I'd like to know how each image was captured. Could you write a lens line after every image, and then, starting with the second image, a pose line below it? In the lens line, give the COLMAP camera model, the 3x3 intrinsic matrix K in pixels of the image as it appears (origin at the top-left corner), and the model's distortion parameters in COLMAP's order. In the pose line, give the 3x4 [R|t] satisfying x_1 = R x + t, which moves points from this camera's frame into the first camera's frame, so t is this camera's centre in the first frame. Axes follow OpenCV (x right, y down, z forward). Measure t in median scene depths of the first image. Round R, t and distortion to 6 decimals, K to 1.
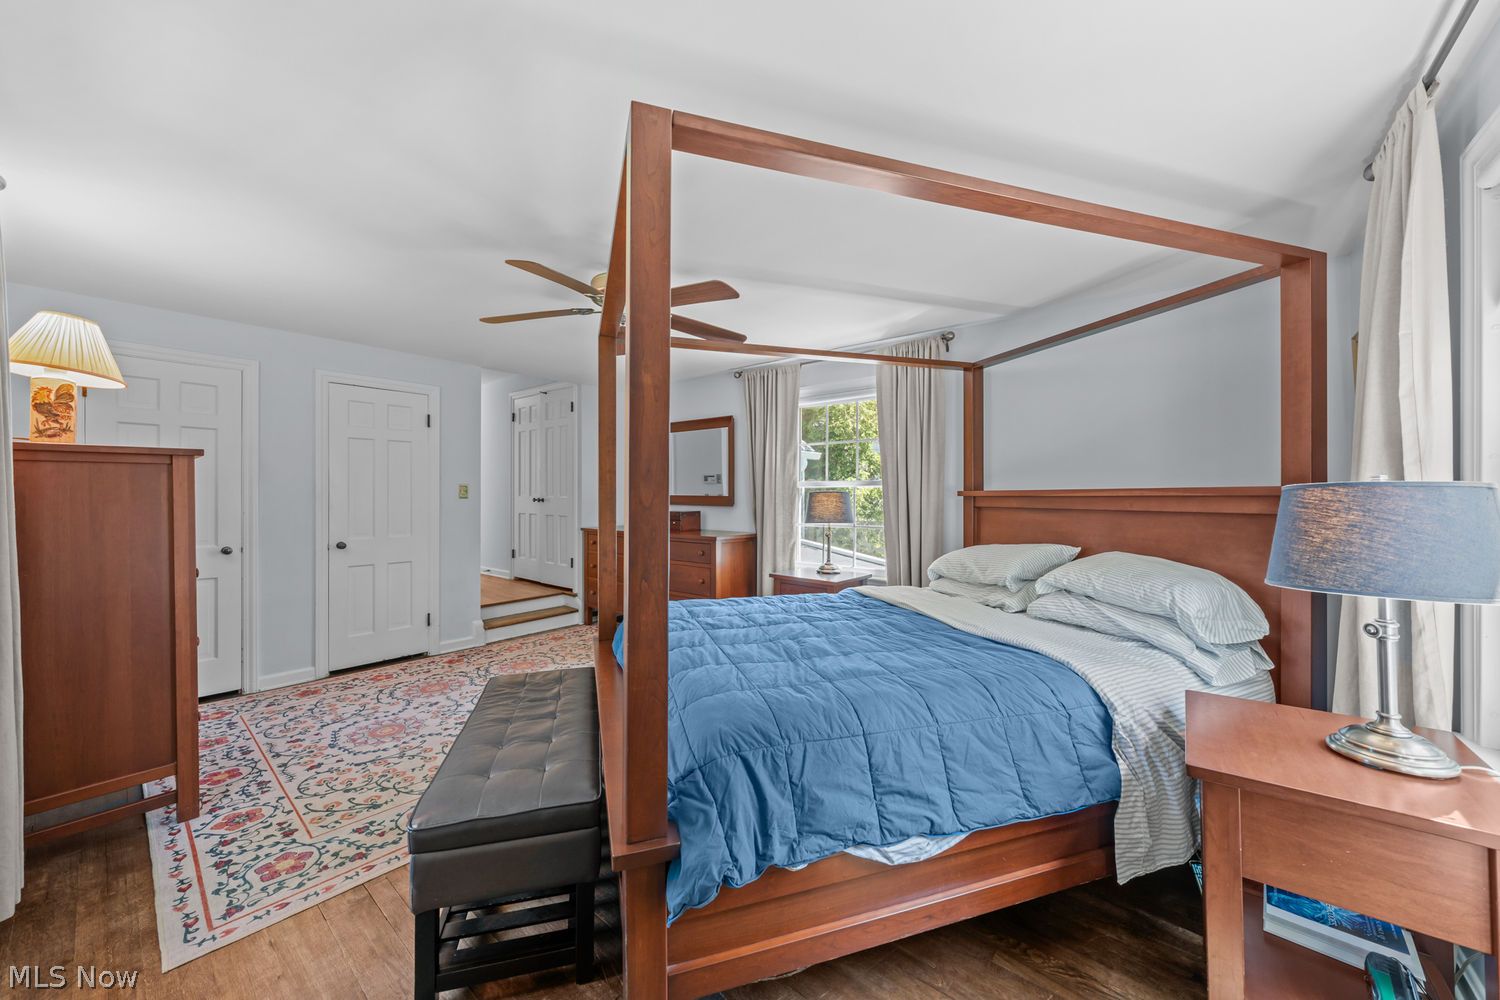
lens RADIAL K [[534.2, 0, 757.3], [0, 534.2, 497.2], [0, 0, 1]] dist [-0.002252, 0.000026]
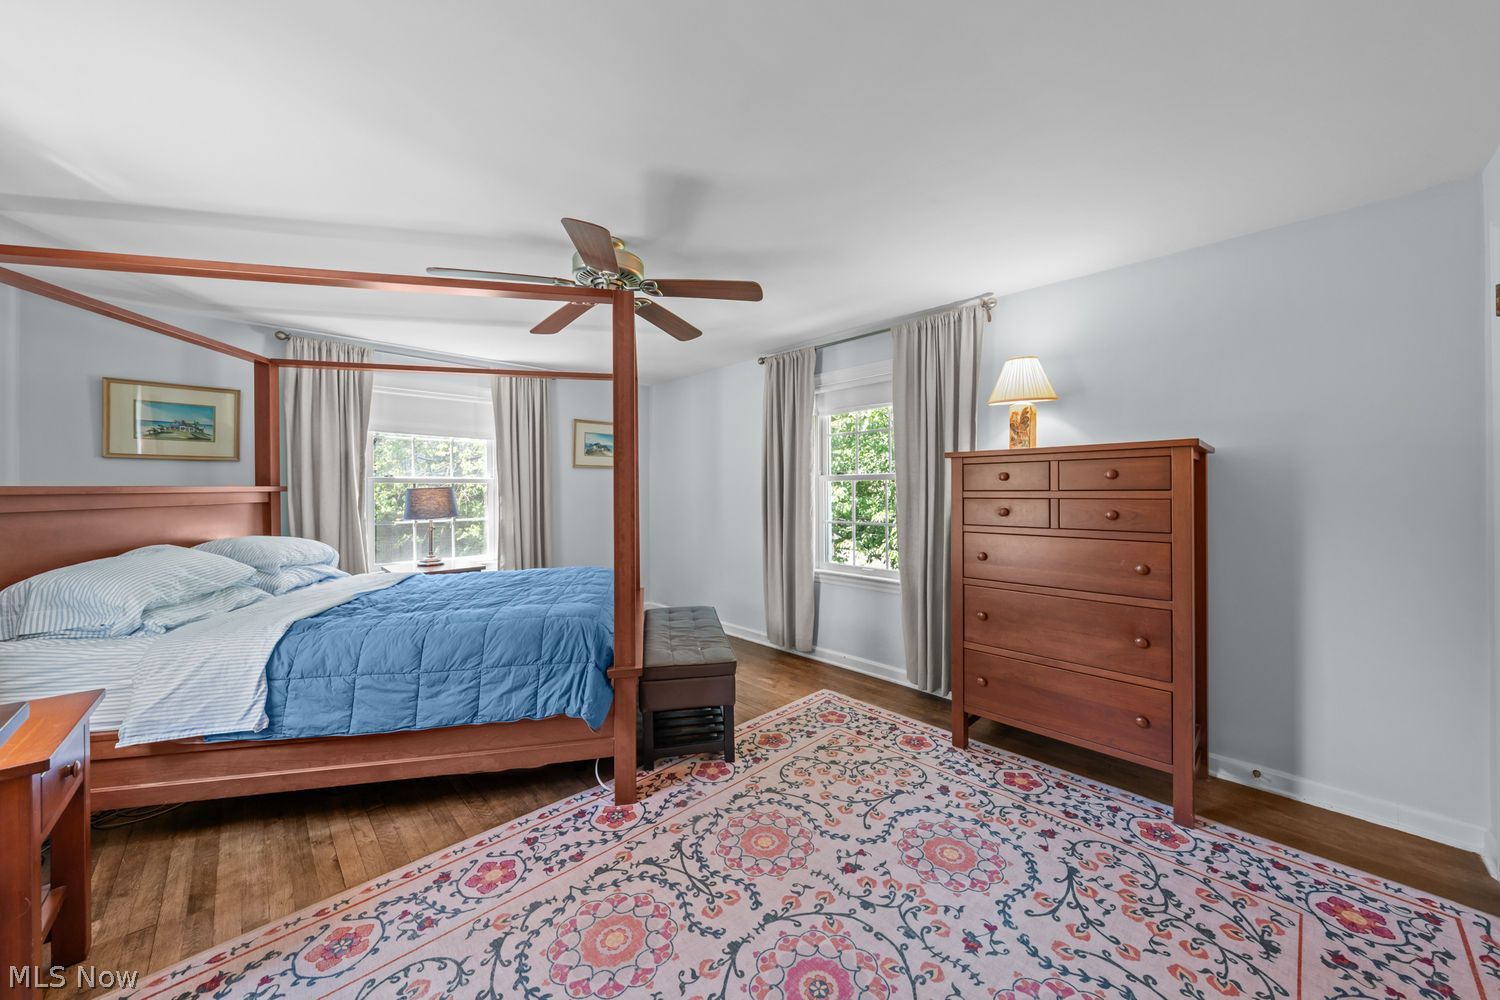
lens RADIAL K [[534.2, 0, 757.3], [0, 534.2, 497.2], [0, 0, 1]] dist [-0.002252, 0.000026]
pose [[-0.992733, -0.000354, 0.120341, -0.685956], [0.001638, 0.999863, 0.016455, -0.001187], [-0.120331, 0.016532, -0.992596, 2.099785]]
